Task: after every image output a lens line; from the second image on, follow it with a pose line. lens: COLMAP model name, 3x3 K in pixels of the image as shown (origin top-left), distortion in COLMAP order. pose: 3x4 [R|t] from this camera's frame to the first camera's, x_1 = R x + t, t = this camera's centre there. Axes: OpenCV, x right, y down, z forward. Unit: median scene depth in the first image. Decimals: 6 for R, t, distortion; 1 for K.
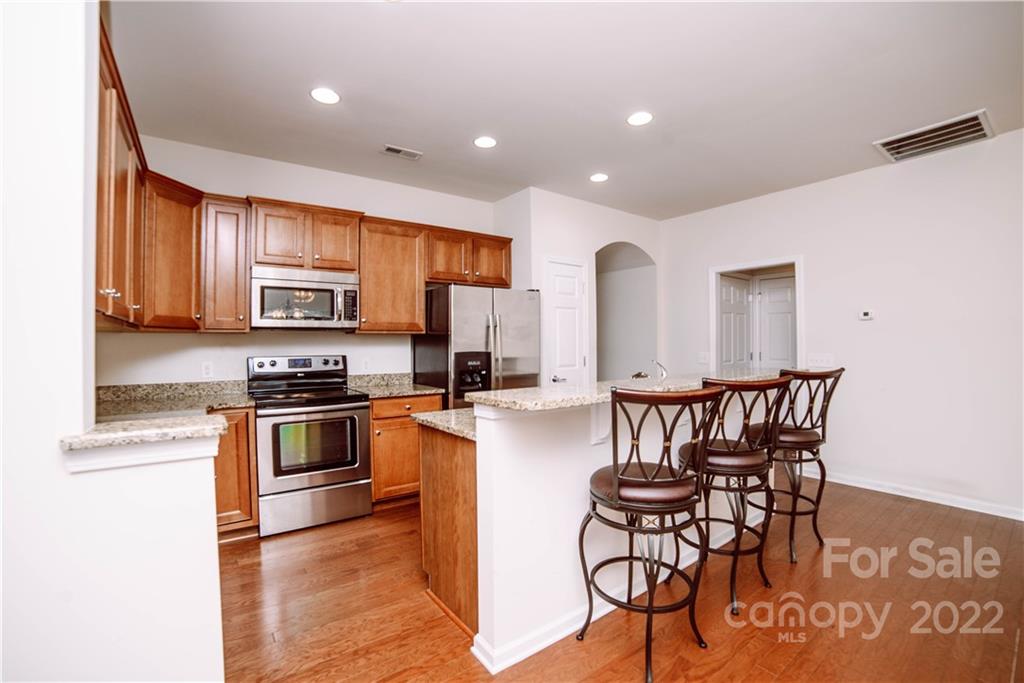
lens RADIAL K [[441.9, 0, 512.0], [0, 441.9, 341.5], [0, 0, 1]] dist [-0.032005, 0.000246]
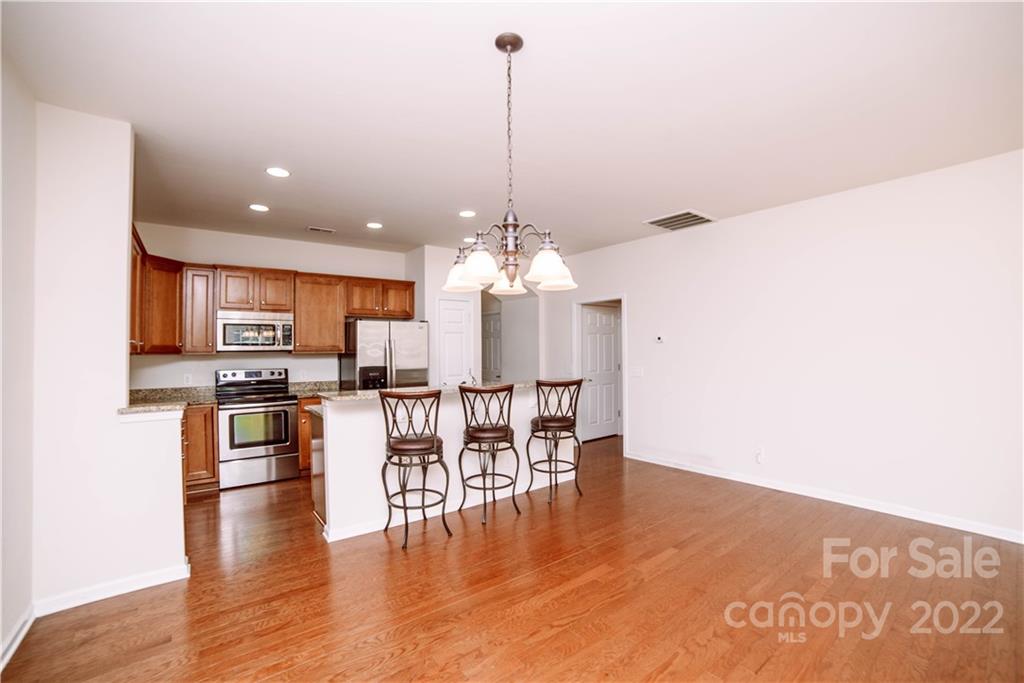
lens RADIAL K [[416.2, 0, 489.3], [0, 416.2, 344.4], [0, 0, 1]] dist [-0.014217, 0.000053]
pose [[0.999995, -0.001291, -0.002985, 0.308460], [0.001262, 0.999953, -0.009647, -0.036158], [0.002997, 0.009643, 0.999949, -0.376620]]
